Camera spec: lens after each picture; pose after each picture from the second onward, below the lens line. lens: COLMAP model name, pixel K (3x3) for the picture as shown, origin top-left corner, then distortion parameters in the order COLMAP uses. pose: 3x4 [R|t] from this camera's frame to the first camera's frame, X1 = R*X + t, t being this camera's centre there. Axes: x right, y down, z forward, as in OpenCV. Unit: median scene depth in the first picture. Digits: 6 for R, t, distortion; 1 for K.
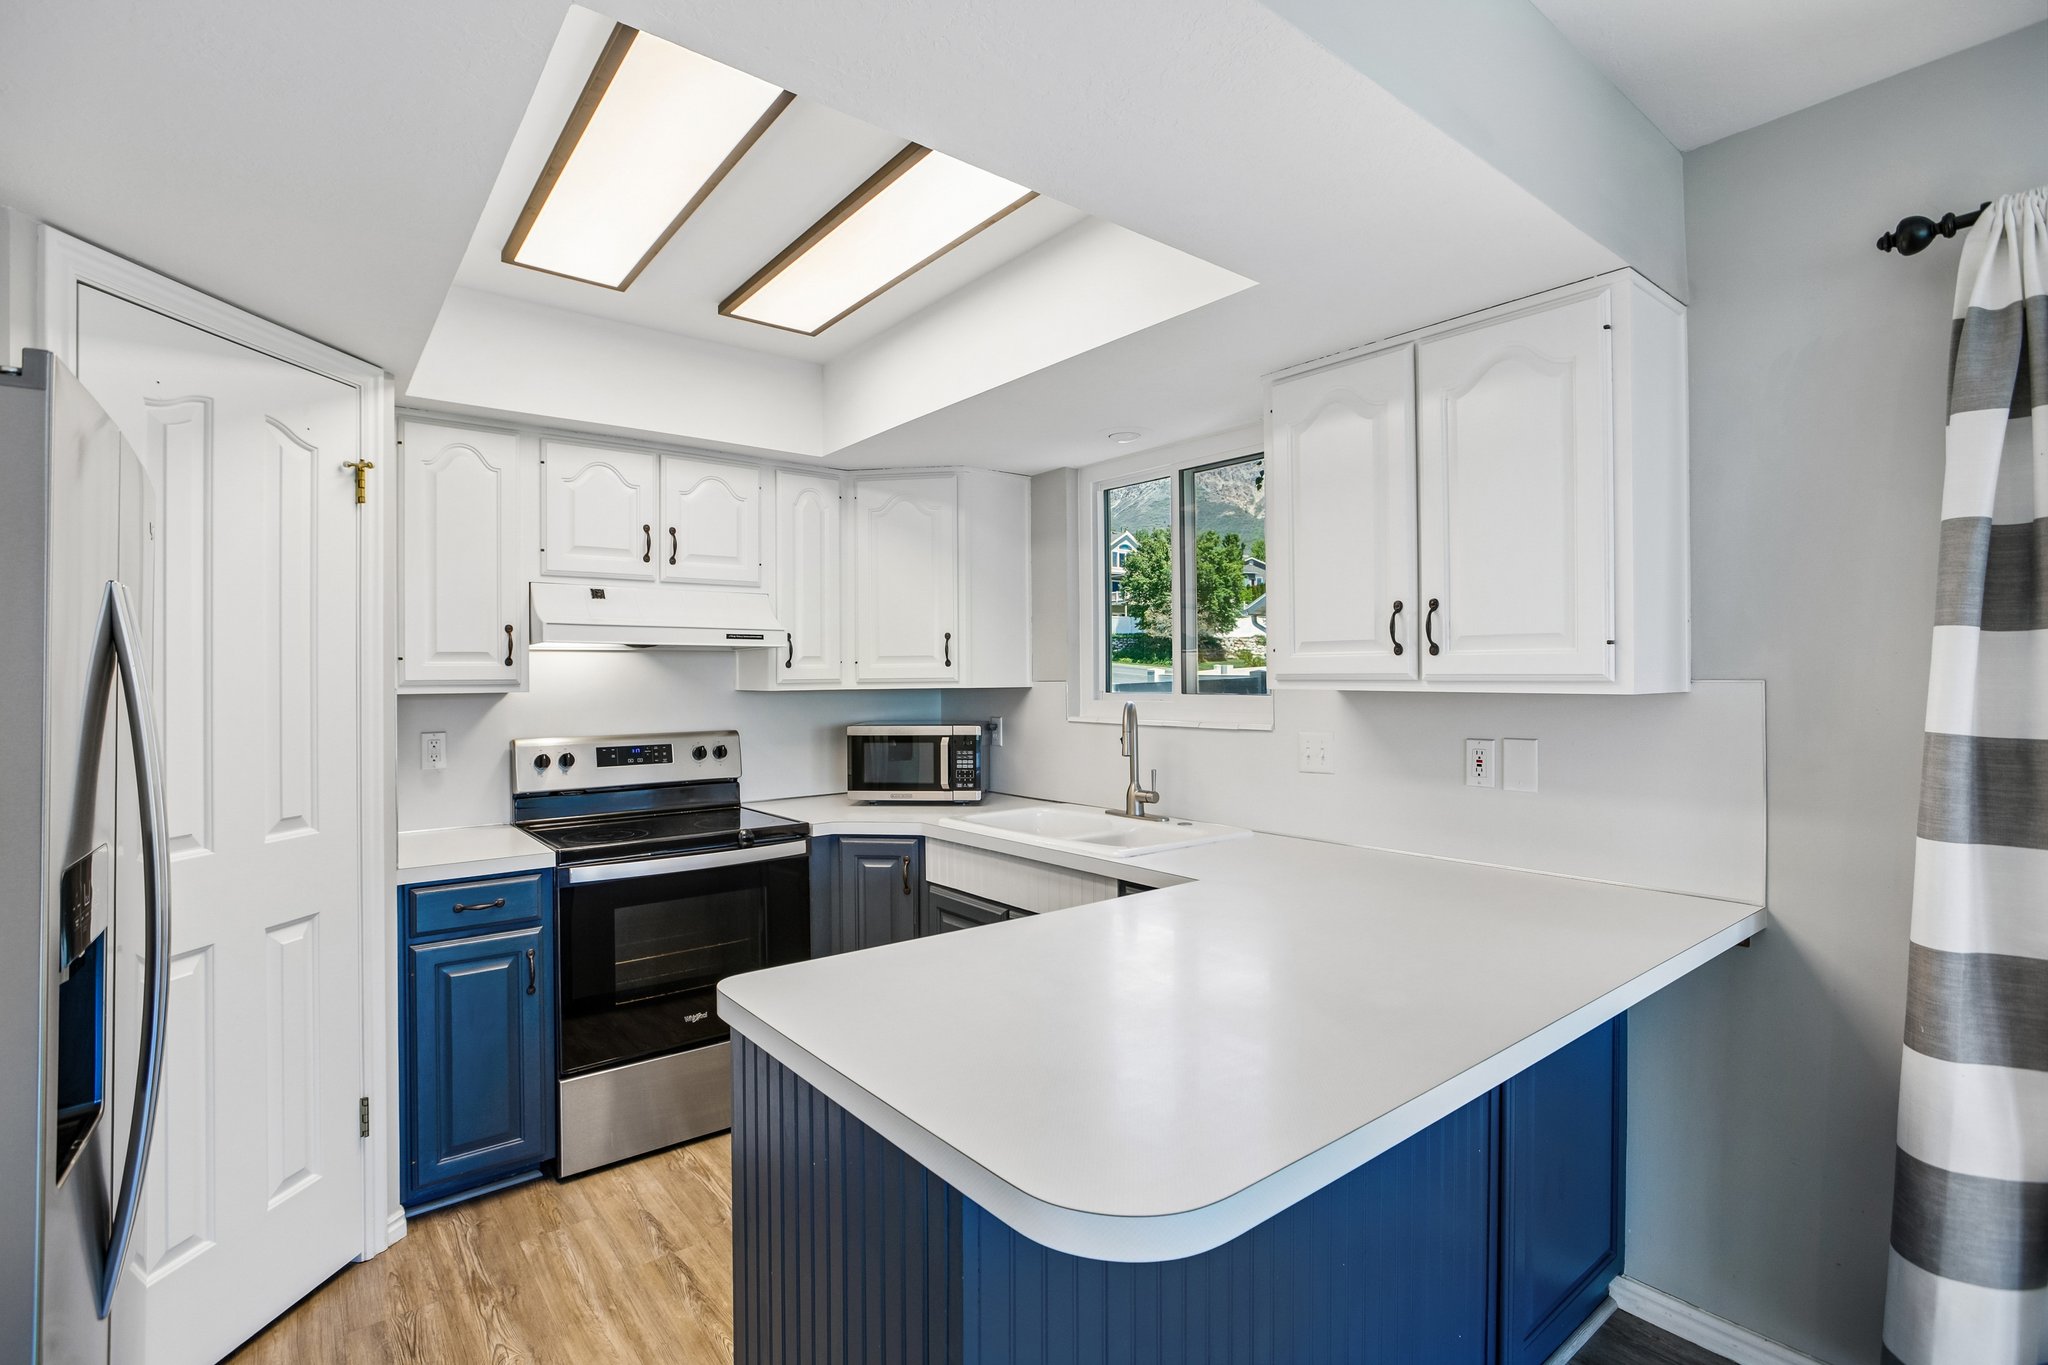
lens RADIAL K [[980.6, 0, 1024.0], [0, 980.6, 682.5], [0, 0, 1]] dist [-0.023939, 0.000012]
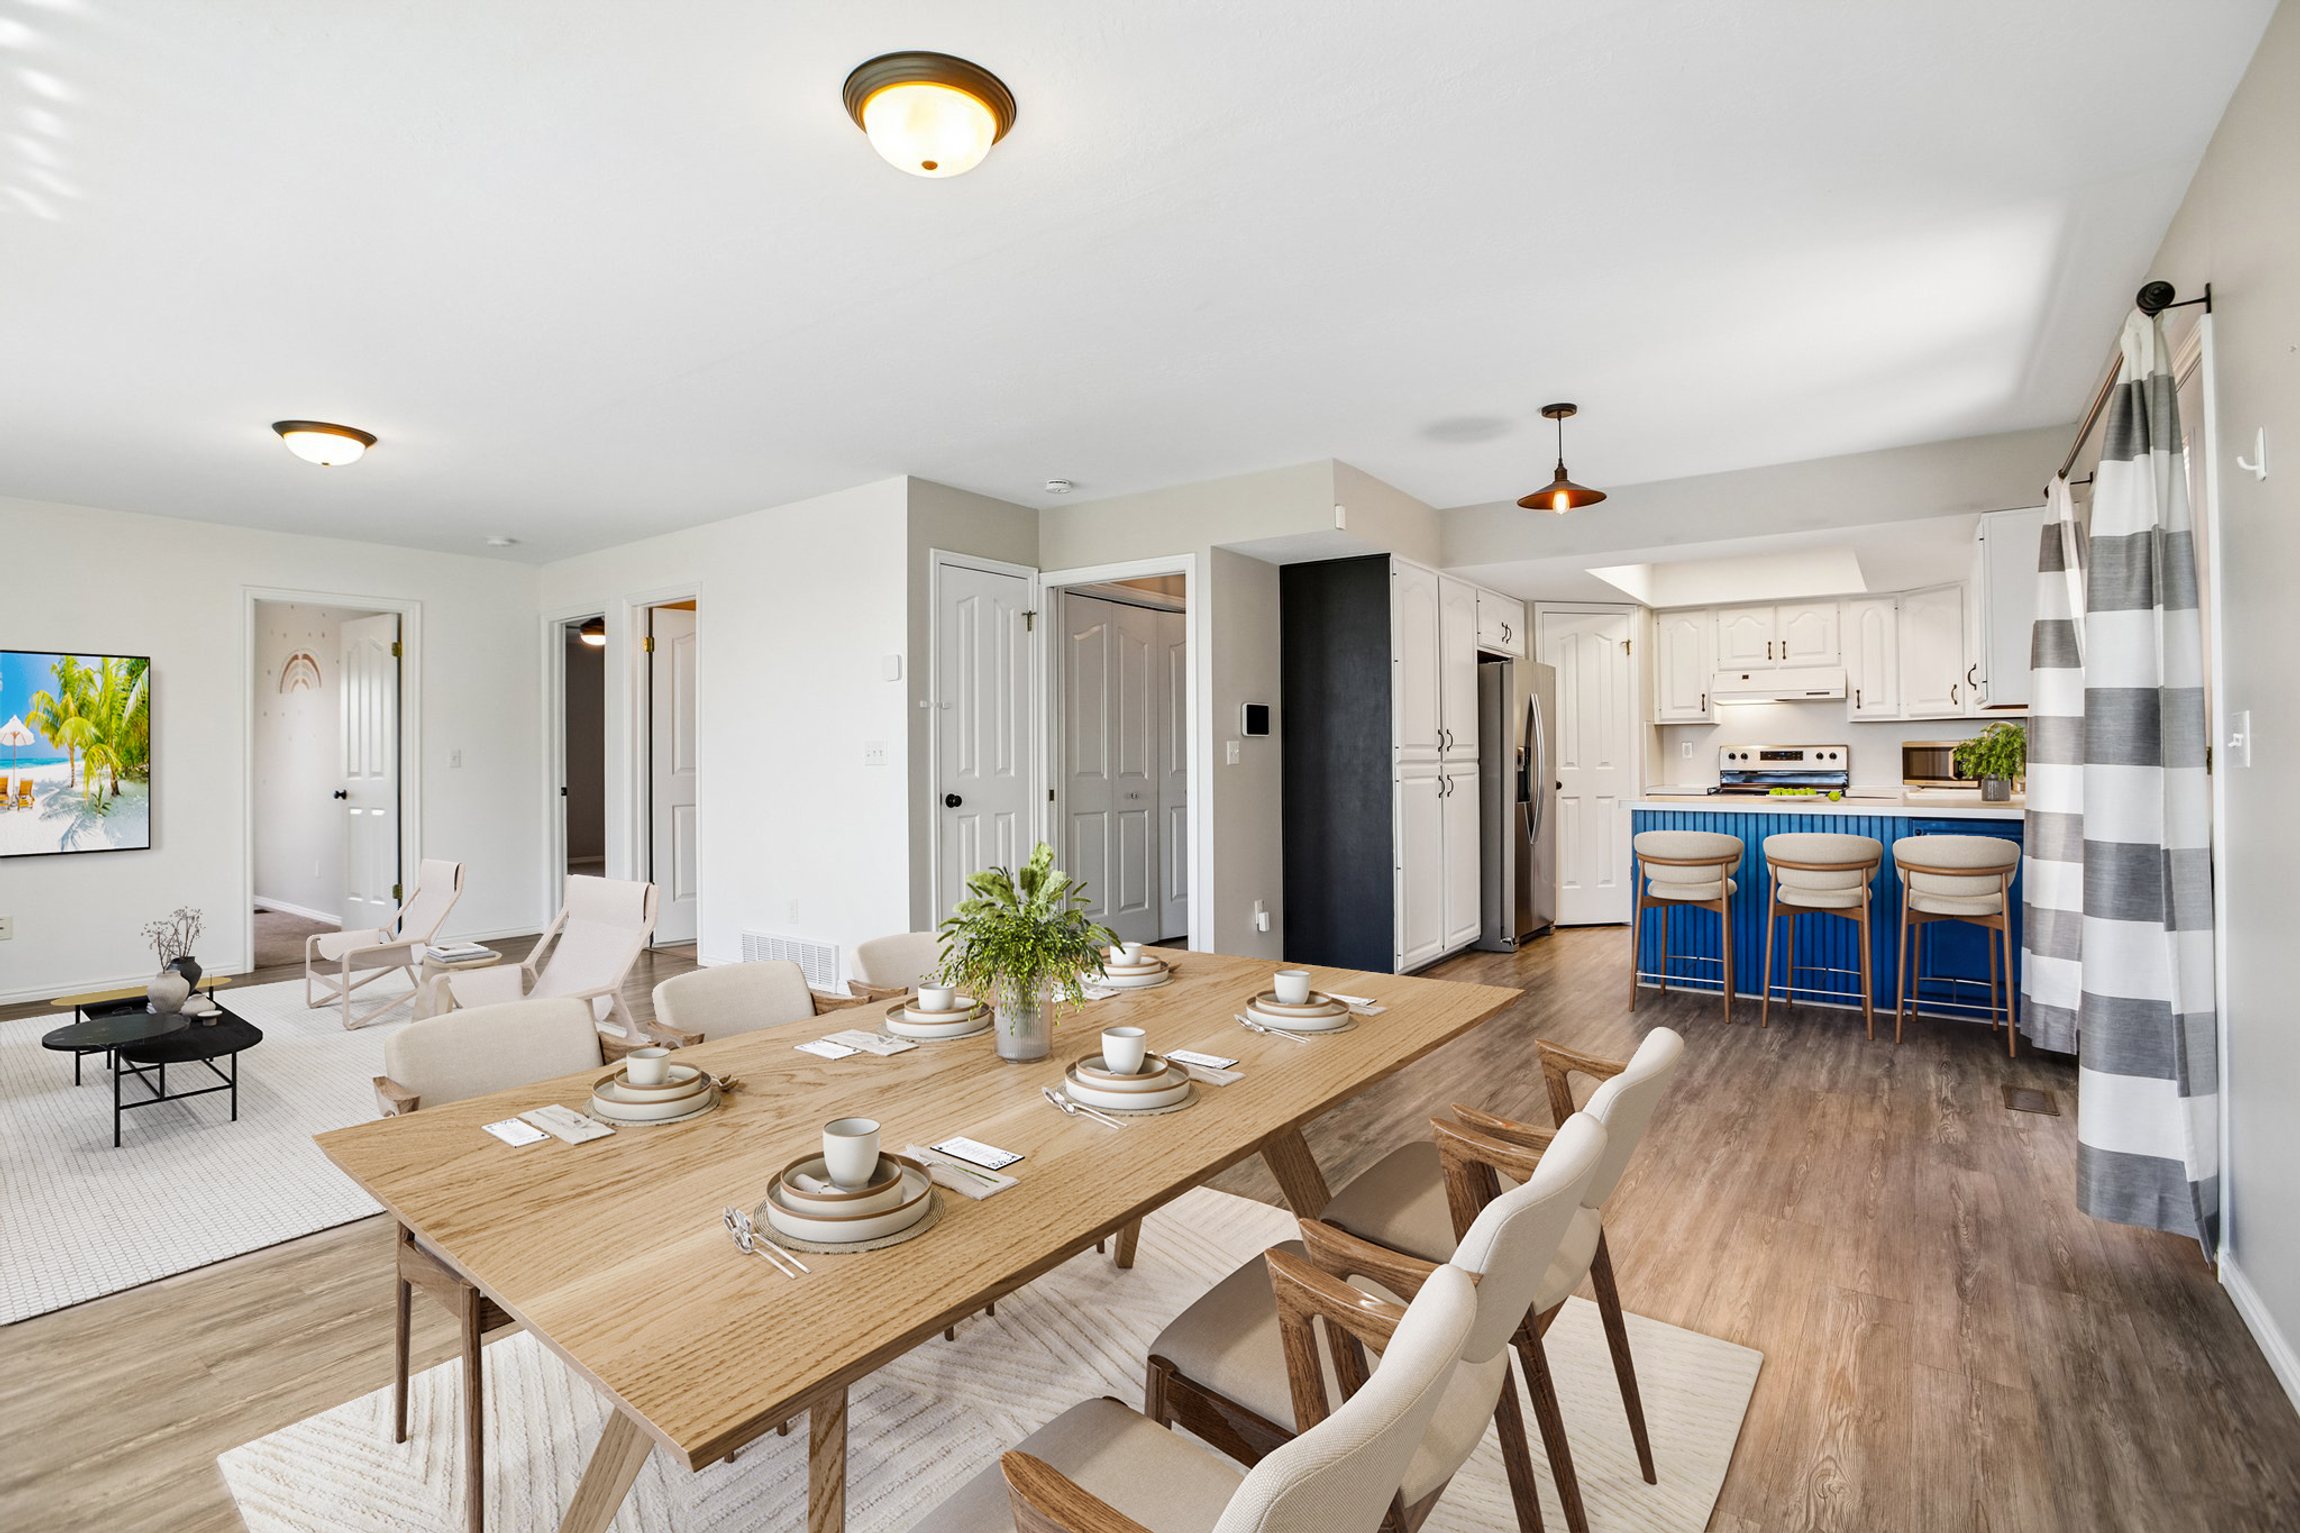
lens RADIAL K [[1134.4, 0, 1158.6], [0, 1134.4, 724.1], [0, 0, 1]] dist [-0.025715, -0.000138]
pose [[0.311167, -0.020264, -0.950139, 1.346420], [0.000095, 0.999773, -0.021291, 0.058017], [0.950355, 0.006534, 0.311099, -0.887118]]
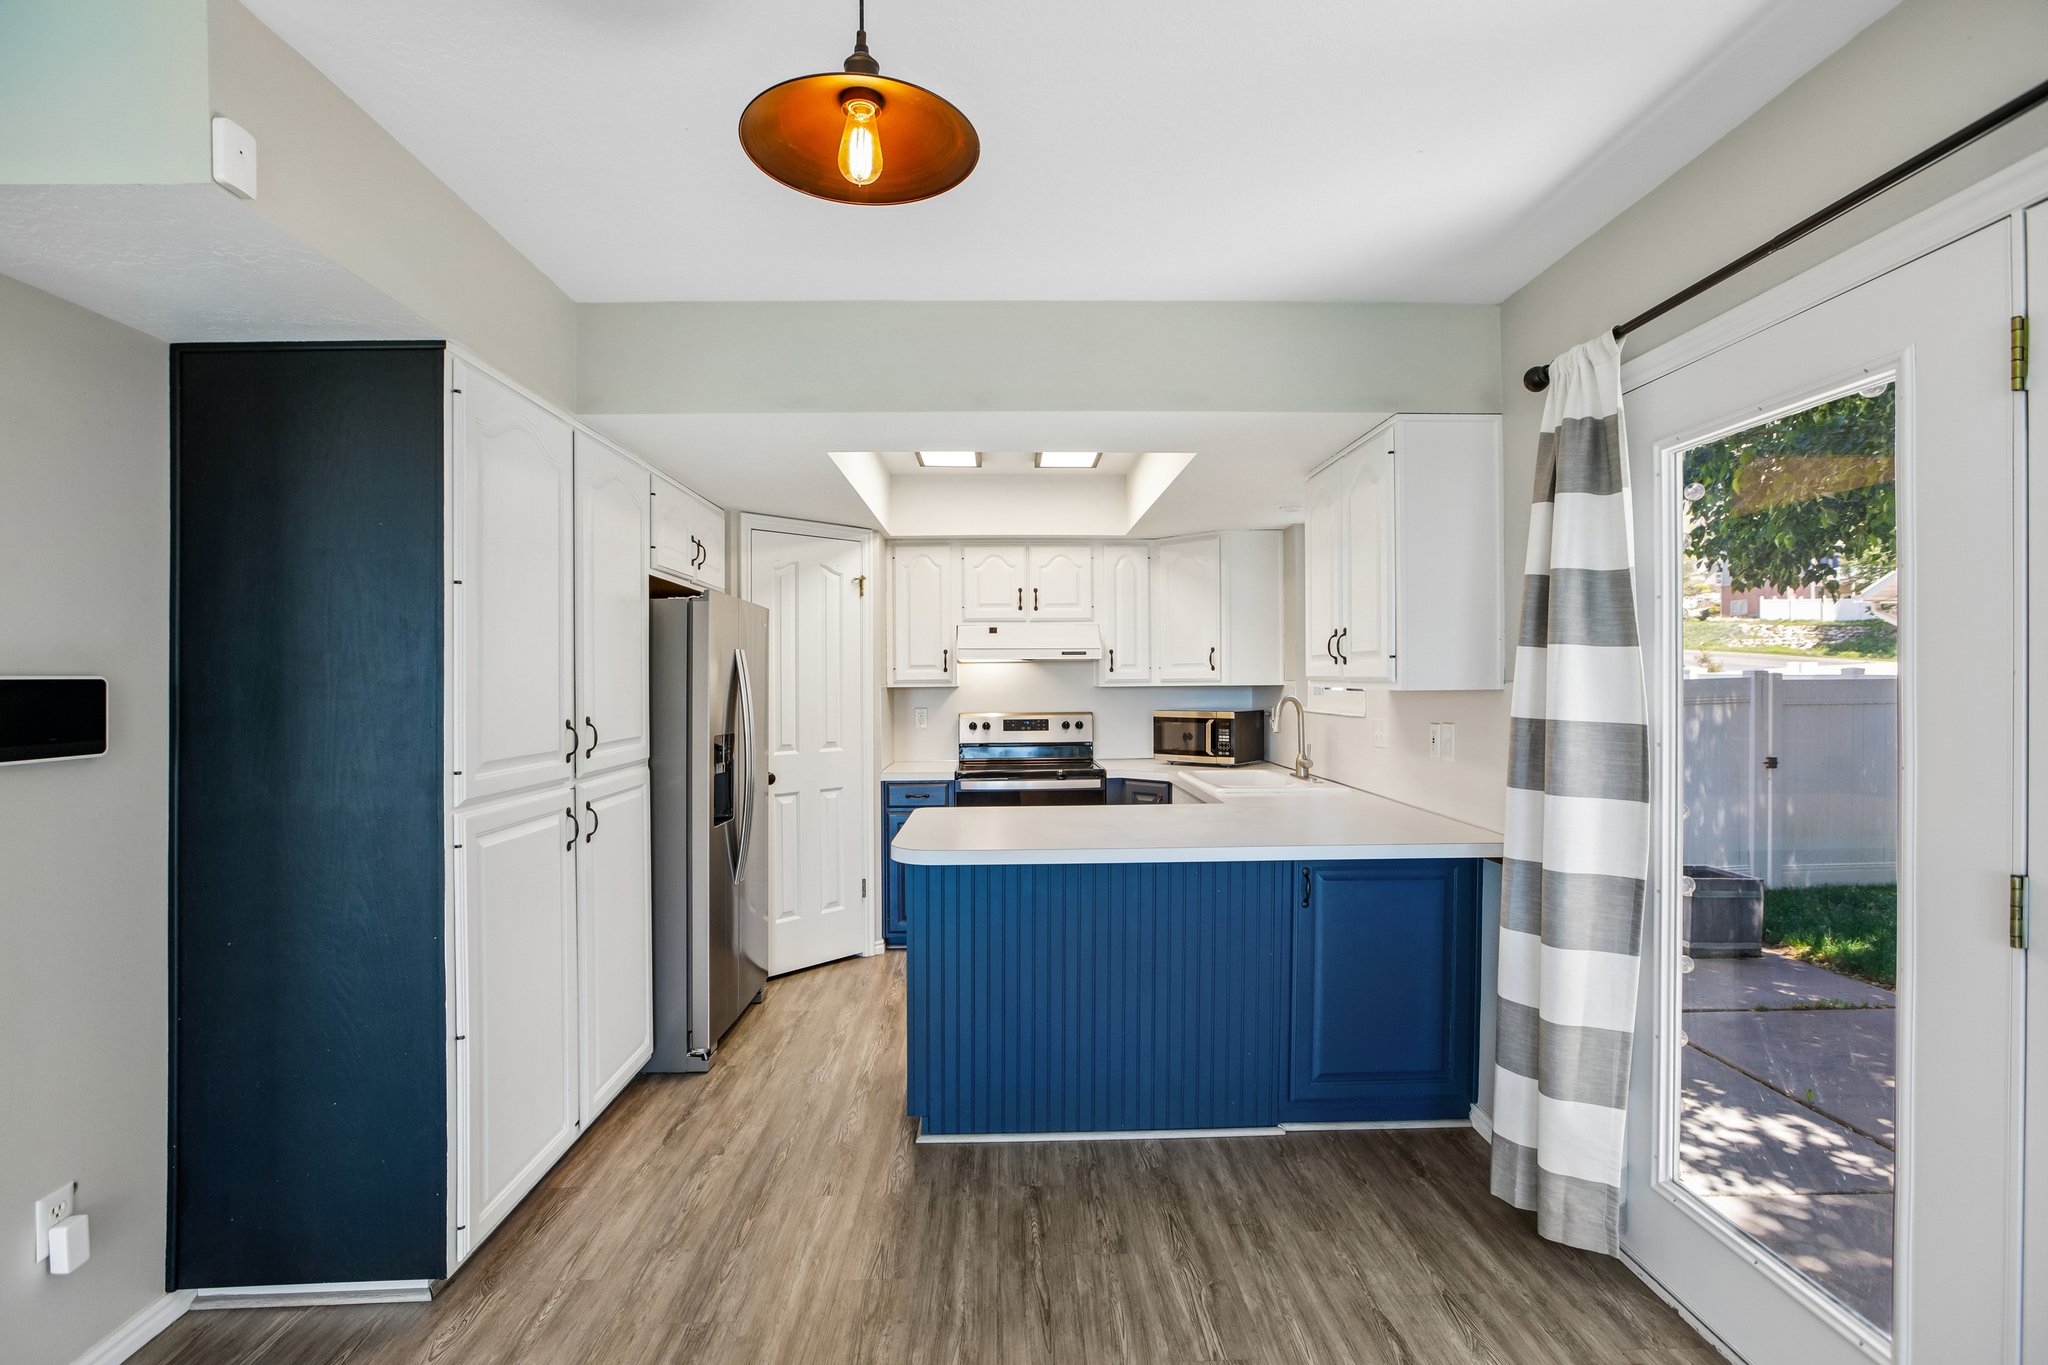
lens RADIAL K [[987.7, 0, 1024.0], [0, 987.7, 682.5], [0, 0, 1]] dist [-0.074693, 0.000246]
pose [[0.804362, 0.003393, -0.594129, 0.585099], [-0.001278, 0.999991, 0.003980, -0.004289], [0.594138, -0.002442, 0.804360, -0.345572]]
